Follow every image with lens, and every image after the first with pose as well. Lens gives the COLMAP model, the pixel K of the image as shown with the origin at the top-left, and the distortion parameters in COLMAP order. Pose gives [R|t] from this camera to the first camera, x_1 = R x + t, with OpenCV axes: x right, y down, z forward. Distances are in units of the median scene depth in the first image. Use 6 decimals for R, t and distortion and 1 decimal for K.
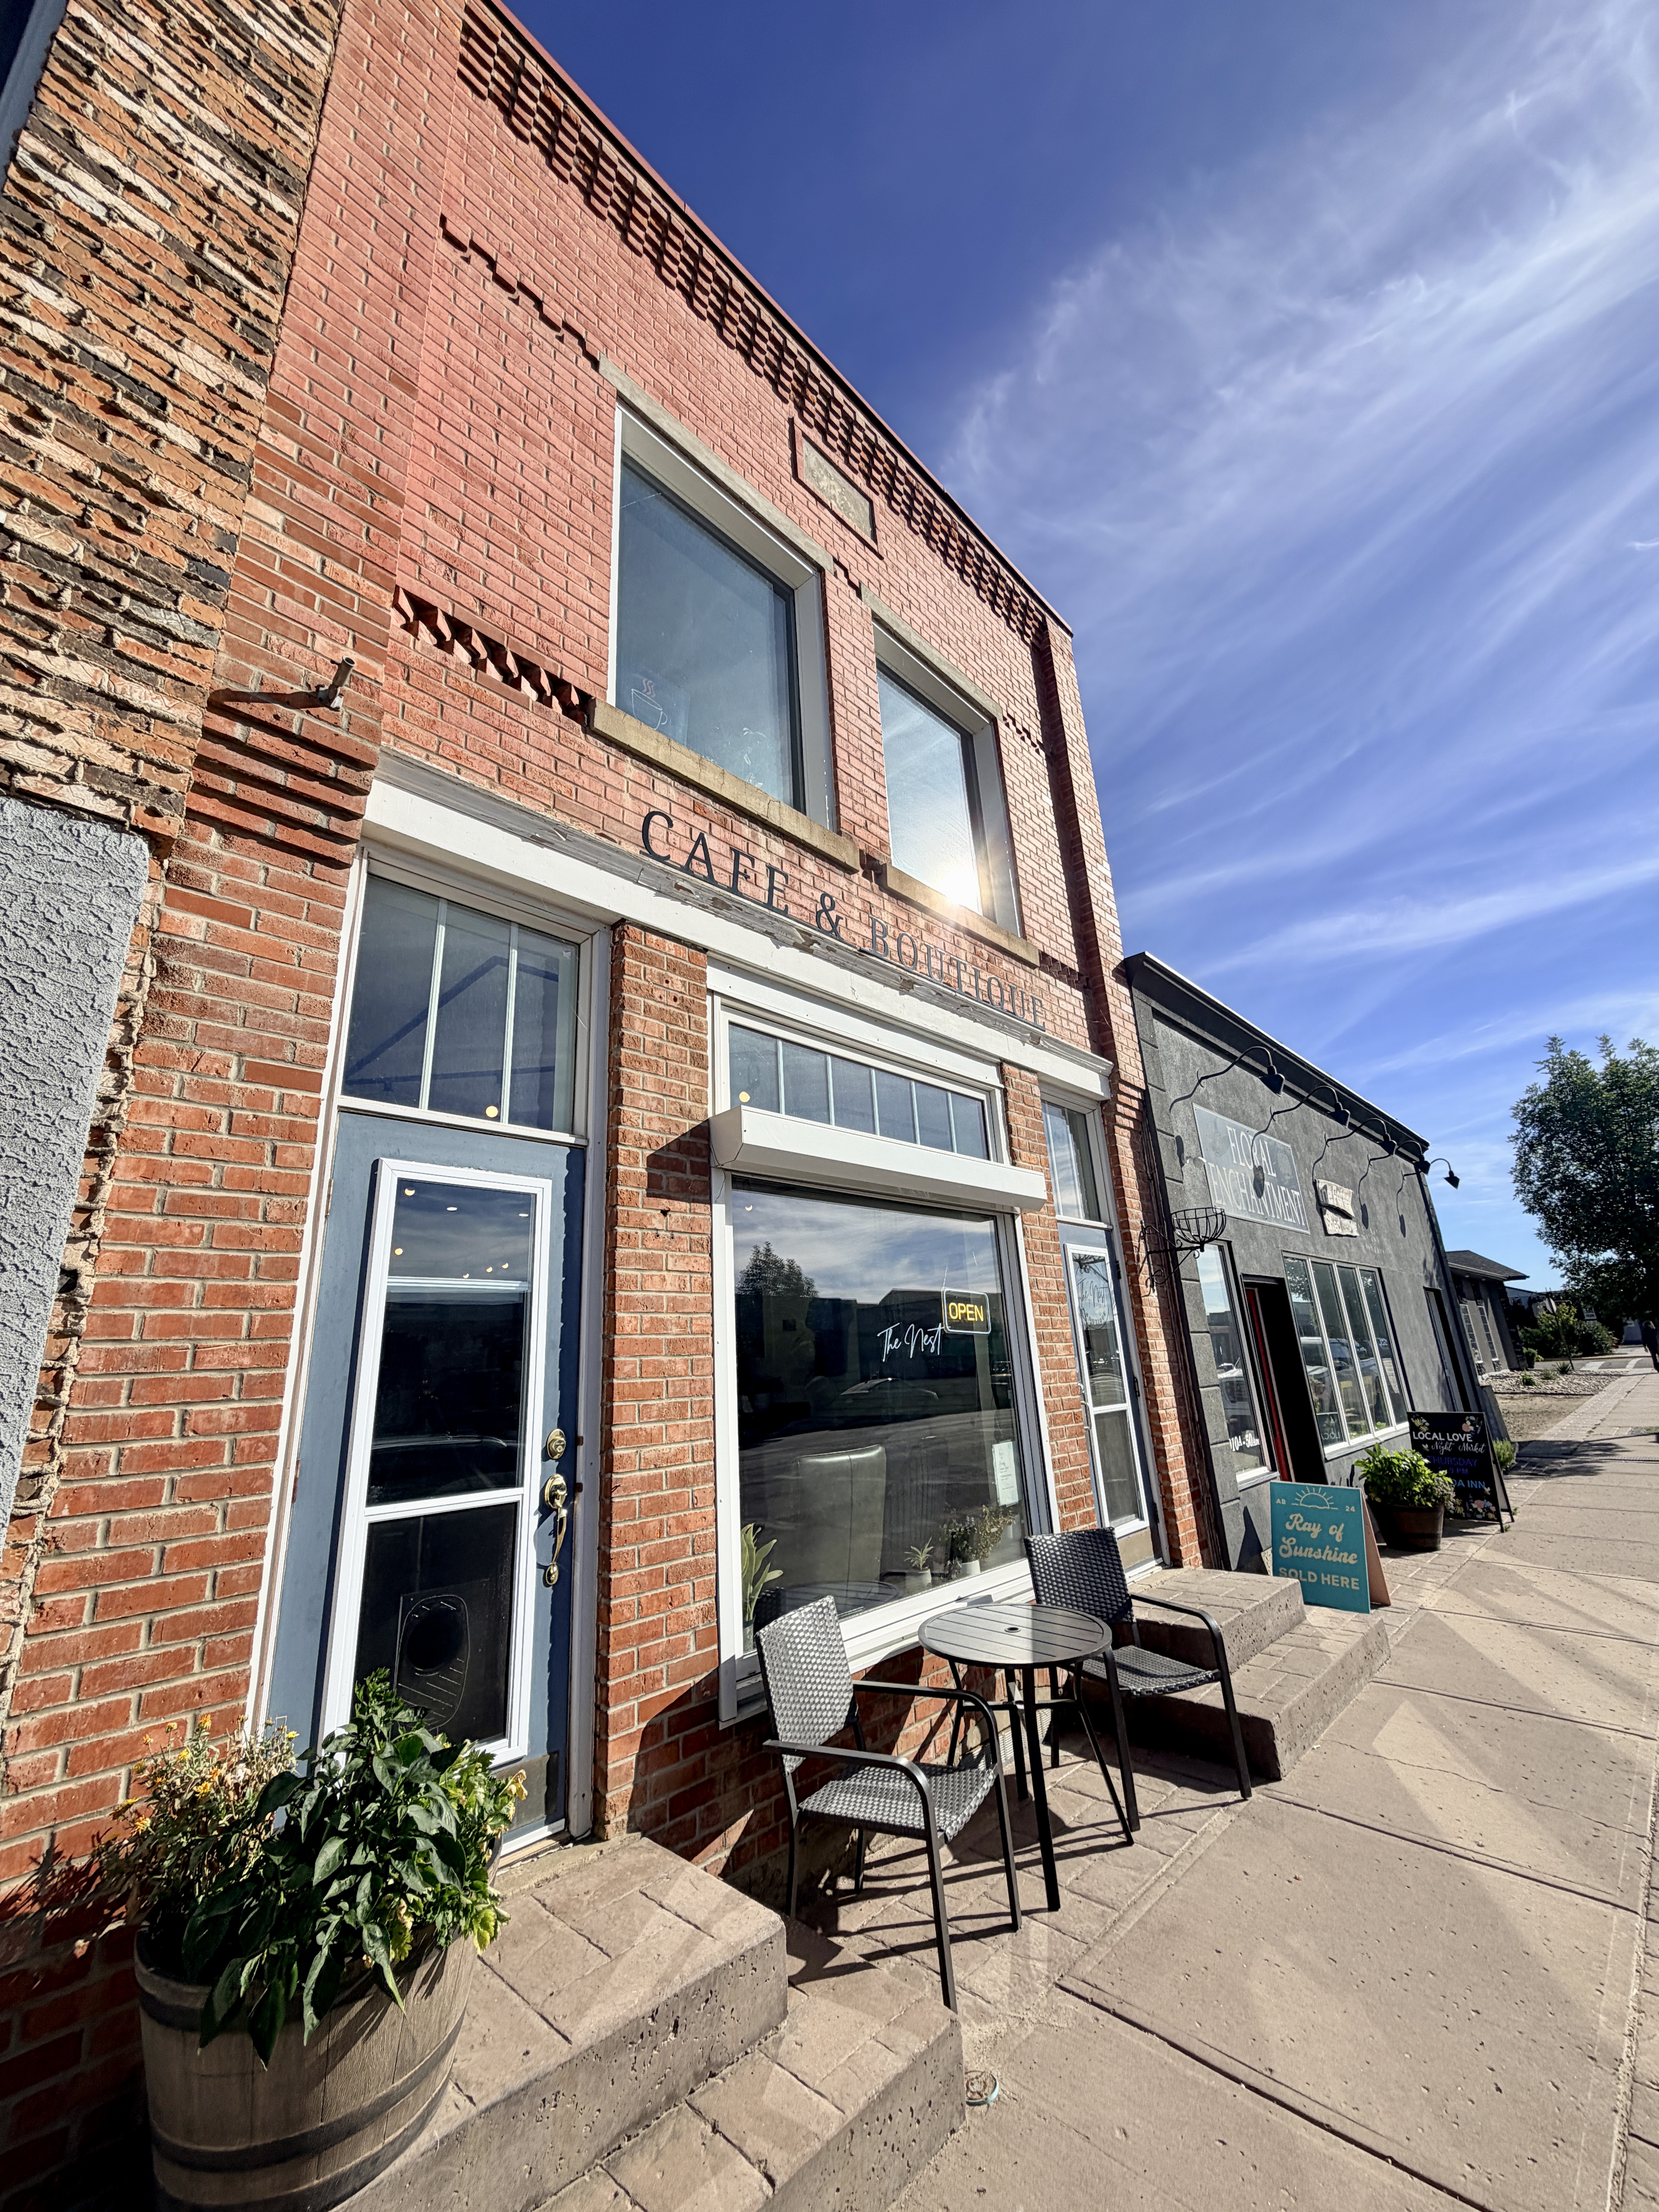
lens RADIAL K [[876.4, 0, 835.1], [0, 876.4, 1103.5], [0, 0, 1]] dist [-0.000117, -0.000360]
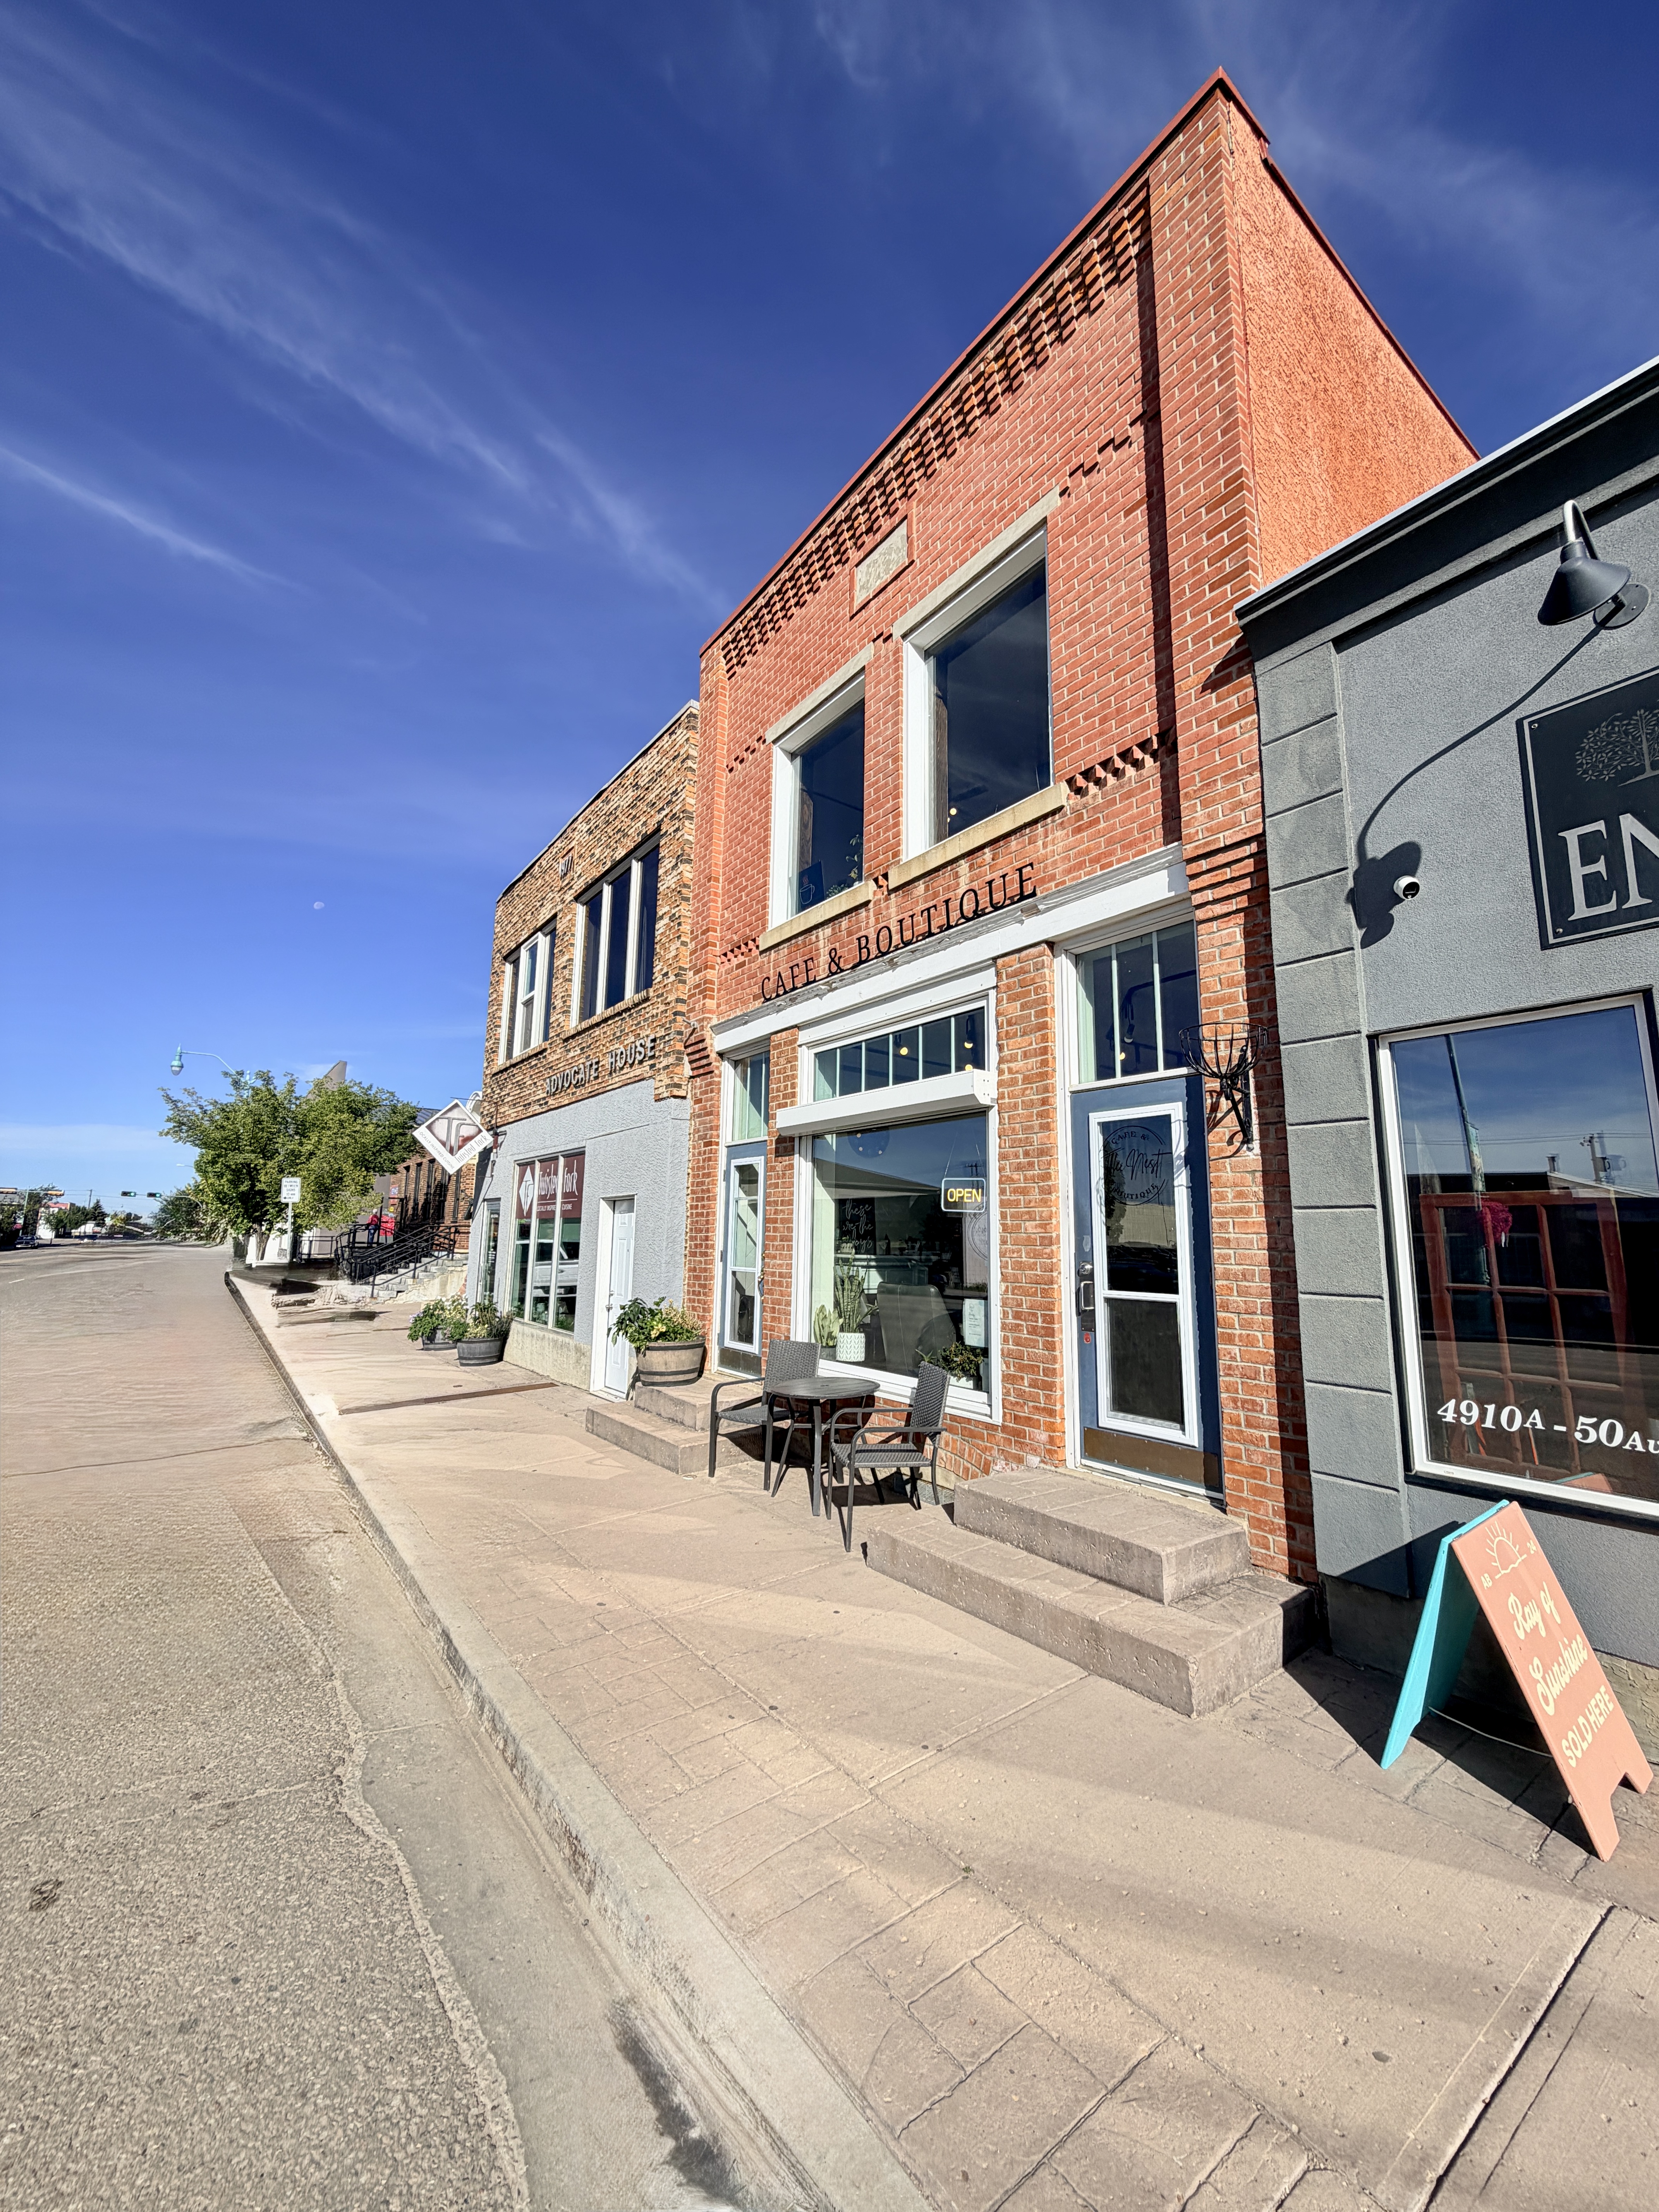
lens RADIAL K [[876.4, 0, 830.9], [0, 876.4, 1107.6], [0, 0, 1]] dist [-0.000117, -0.000360]
pose [[-0.171113, -0.092271, -0.980921, 2.196240], [0.287593, 0.947568, -0.139302, 0.372171], [0.942343, -0.305943, -0.135605, 1.599961]]
